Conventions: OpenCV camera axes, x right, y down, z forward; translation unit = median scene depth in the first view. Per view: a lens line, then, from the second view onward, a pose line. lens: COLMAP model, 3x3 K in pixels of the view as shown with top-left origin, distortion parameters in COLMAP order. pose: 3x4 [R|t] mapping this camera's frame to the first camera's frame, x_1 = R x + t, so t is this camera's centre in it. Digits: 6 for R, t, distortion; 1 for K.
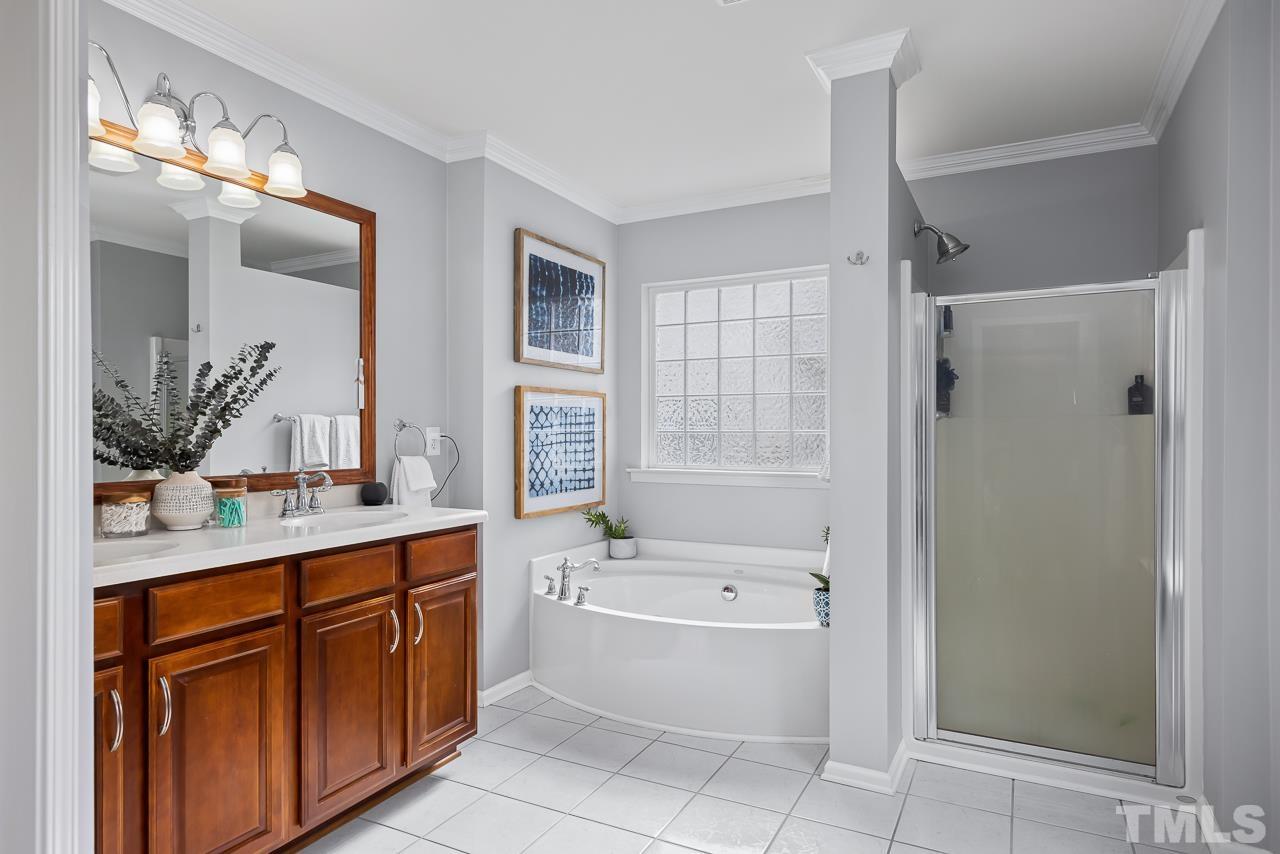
lens RADIAL K [[747.3, 0, 641.0], [0, 747.3, 433.8], [0, 0, 1]] dist [0.014802, 0.000711]
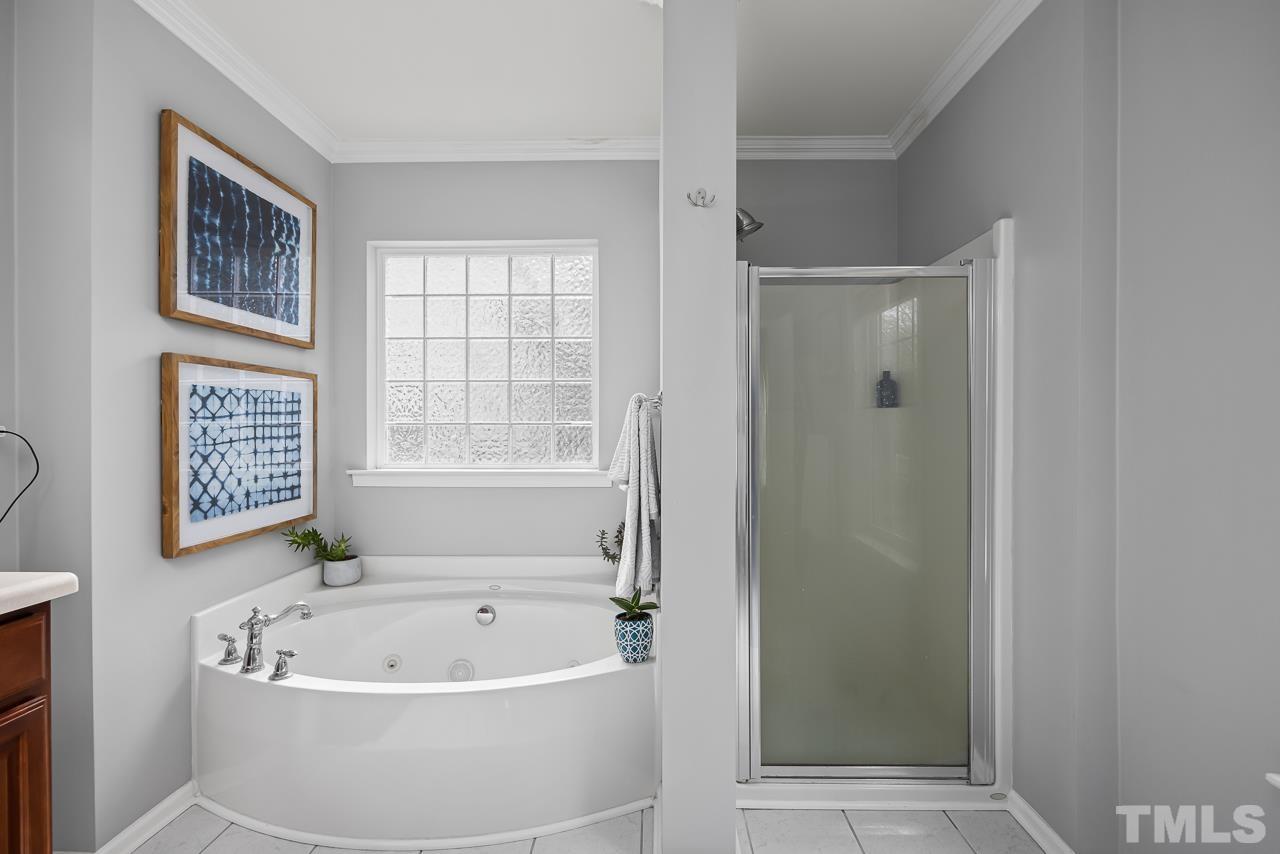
lens RADIAL K [[588.2, 0, 636.5], [0, 588.2, 425.8], [0, 0, 1]] dist [-0.002123, 0.000494]
pose [[0.893634, -0.002590, 0.448788, -0.028692], [0.002176, 0.999997, 0.001438, -0.001073], [-0.448791, -0.000309, 0.893637, 0.354473]]
